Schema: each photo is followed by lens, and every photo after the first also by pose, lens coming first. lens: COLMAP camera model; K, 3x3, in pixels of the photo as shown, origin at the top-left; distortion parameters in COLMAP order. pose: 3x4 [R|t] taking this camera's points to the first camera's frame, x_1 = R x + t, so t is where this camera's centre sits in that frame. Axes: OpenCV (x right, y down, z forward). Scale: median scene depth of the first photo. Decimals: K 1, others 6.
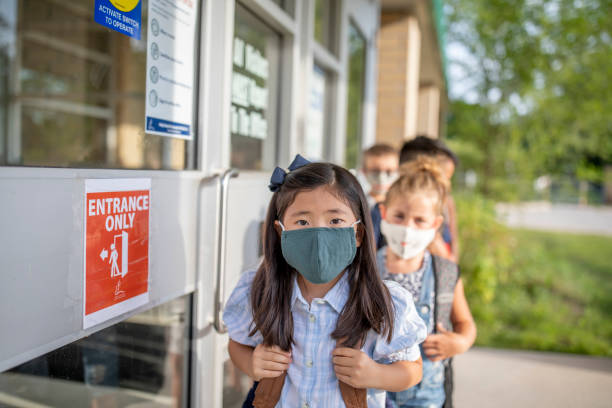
lens RADIAL K [[598.1, 0, 306.0], [0, 598.1, 204.0], [0, 0, 1]] dist [0.001953, 0.001945]
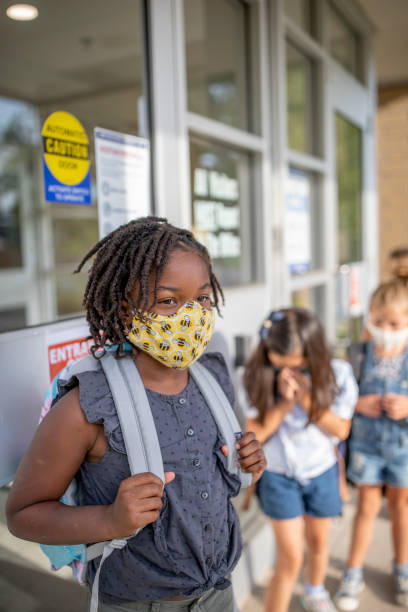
lens RADIAL K [[598.1, 0, 204.0], [0, 598.1, 306.0], [0, 0, 1]] dist [0.001953, 0.001945]
pose [[0.971982, -0.048274, -0.230046, 0.182675], [0.058712, 0.997523, 0.038742, -0.101996], [0.227606, -0.051163, 0.972408, -0.087264]]
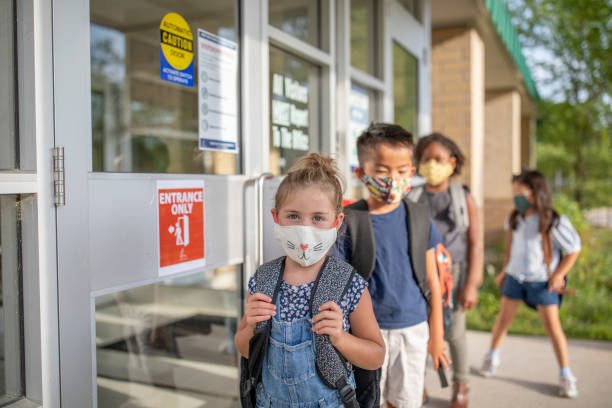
lens RADIAL K [[598.1, 0, 306.0], [0, 598.1, 204.0], [0, 0, 1]] dist [0.001953, 0.001945]
pose [[0.984610, -0.039175, -0.170319, 0.224072], [0.035087, 0.999021, -0.026945, 0.061301], [0.171208, 0.020554, 0.985020, -0.380713]]
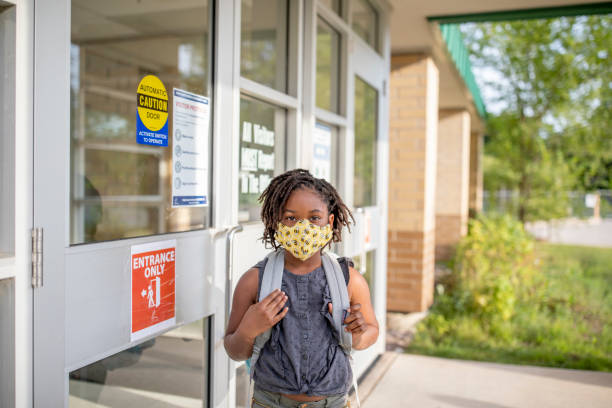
lens RADIAL K [[598.1, 0, 306.0], [0, 598.1, 204.0], [0, 0, 1]] dist [0.001953, 0.001945]
pose [[0.996103, -0.018414, -0.086257, 0.178560], [0.016115, 0.999498, -0.027281, -0.080341], [0.086716, 0.025784, 0.995899, -0.416257]]
